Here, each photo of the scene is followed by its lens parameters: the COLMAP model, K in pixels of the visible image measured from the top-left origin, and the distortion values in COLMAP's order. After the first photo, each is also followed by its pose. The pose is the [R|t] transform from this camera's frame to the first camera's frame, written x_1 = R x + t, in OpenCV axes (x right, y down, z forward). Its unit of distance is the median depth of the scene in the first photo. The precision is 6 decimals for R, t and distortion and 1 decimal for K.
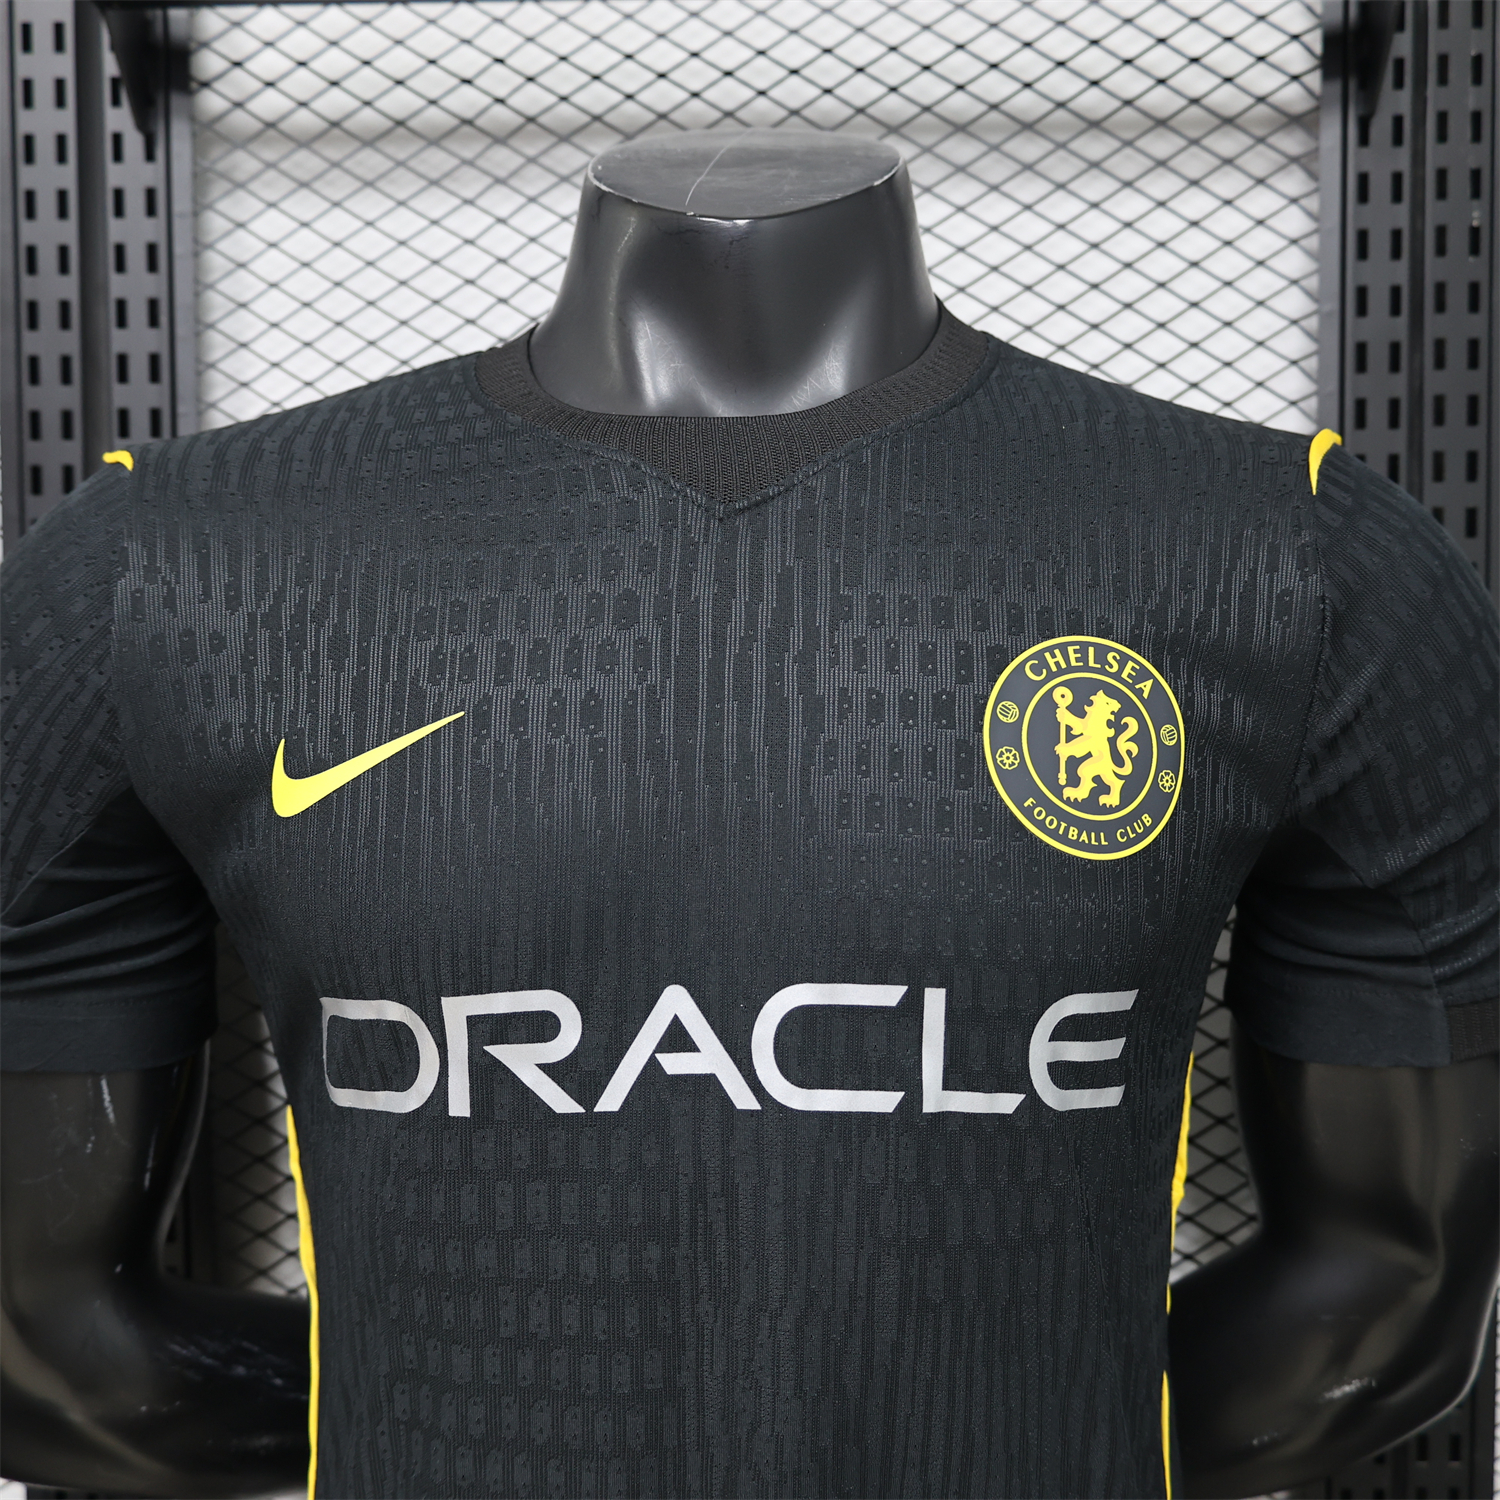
lens RADIAL K [[1513.1, 0, 670.0], [0, 1513.1, 705.1], [0, 0, 1]] dist [0.012515, 0.025502]
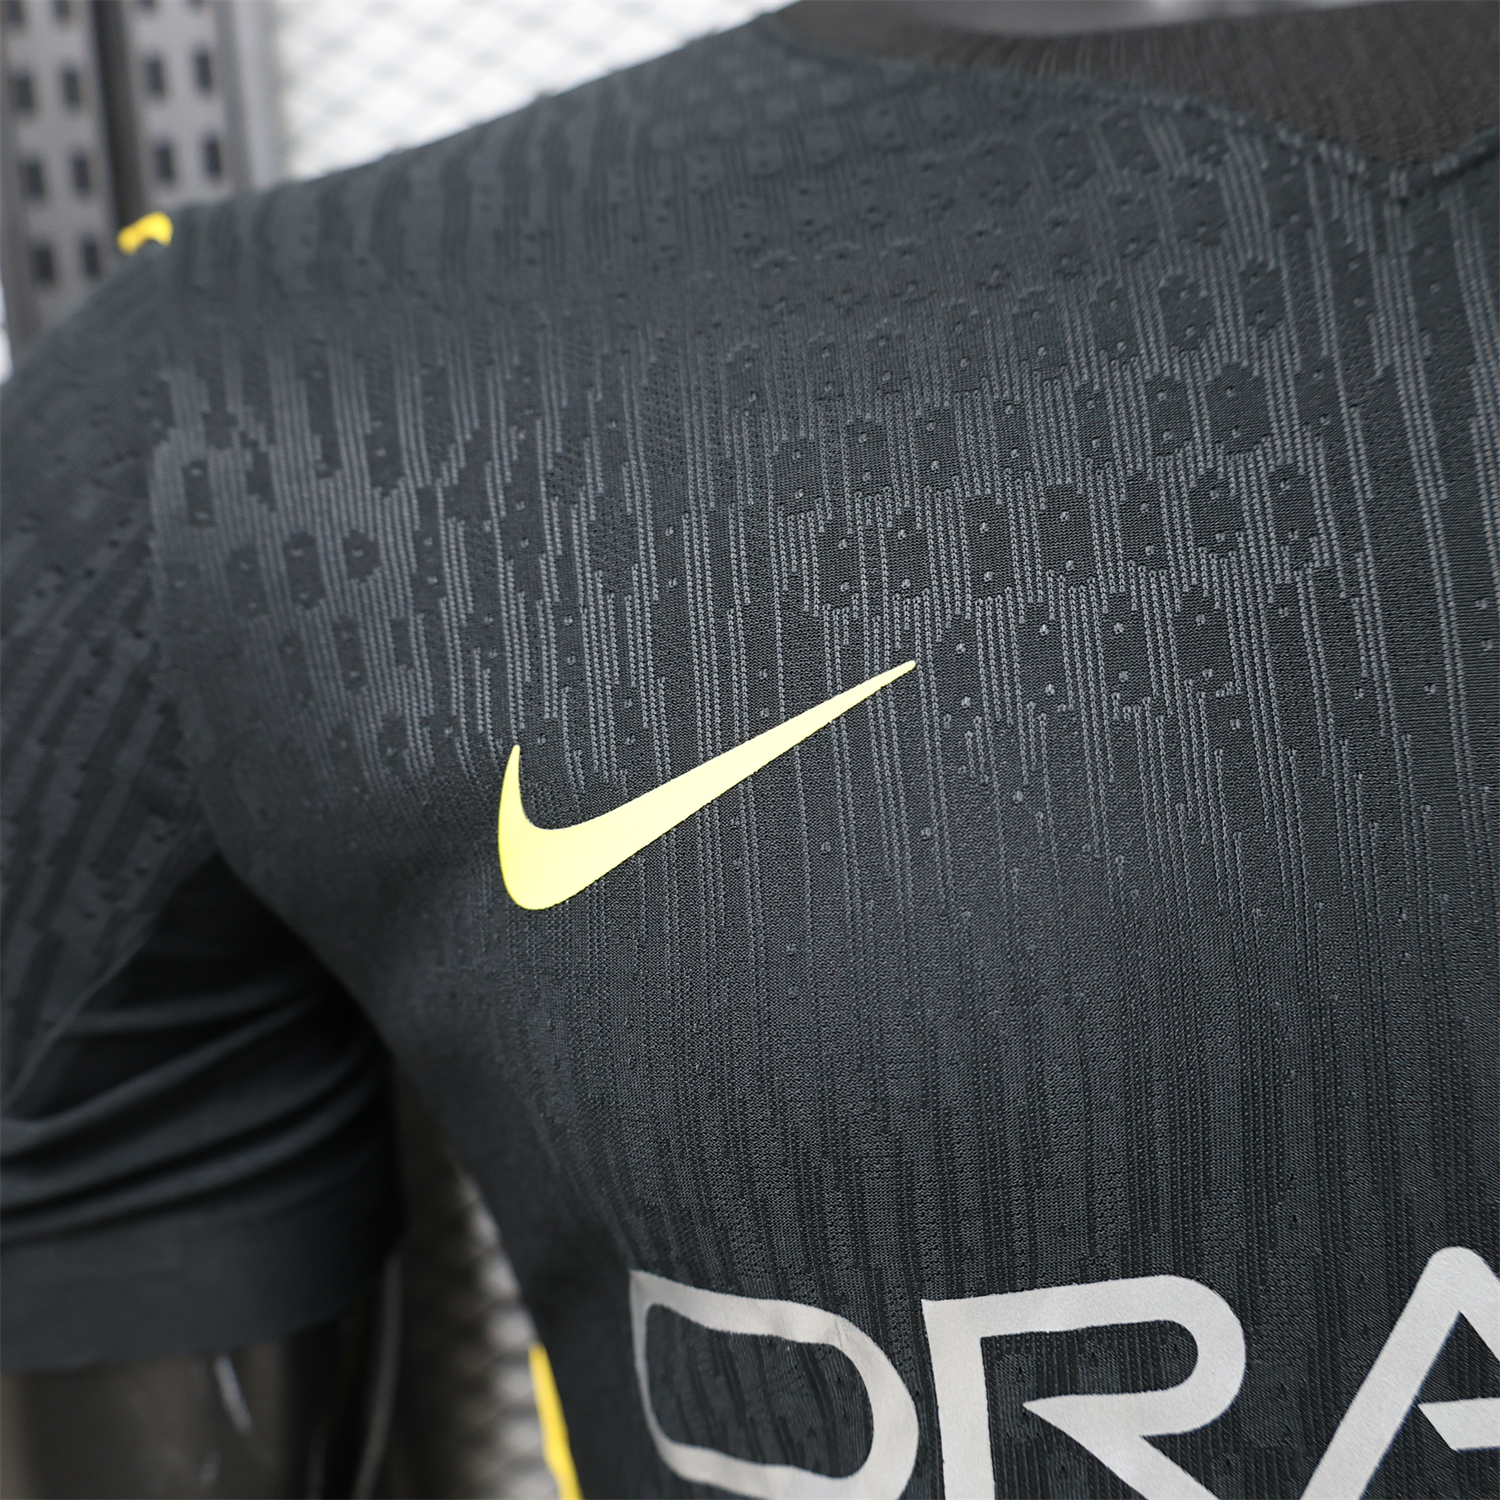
lens RADIAL K [[1513.1, 0, 670.0], [0, 1513.1, 705.1], [0, 0, 1]] dist [0.012515, 0.025502]
pose [[0.994645, -0.071304, -0.074818, -0.168907], [0.074963, 0.996064, 0.047293, -0.008806], [0.071151, -0.052649, 0.996075, 0.525368]]
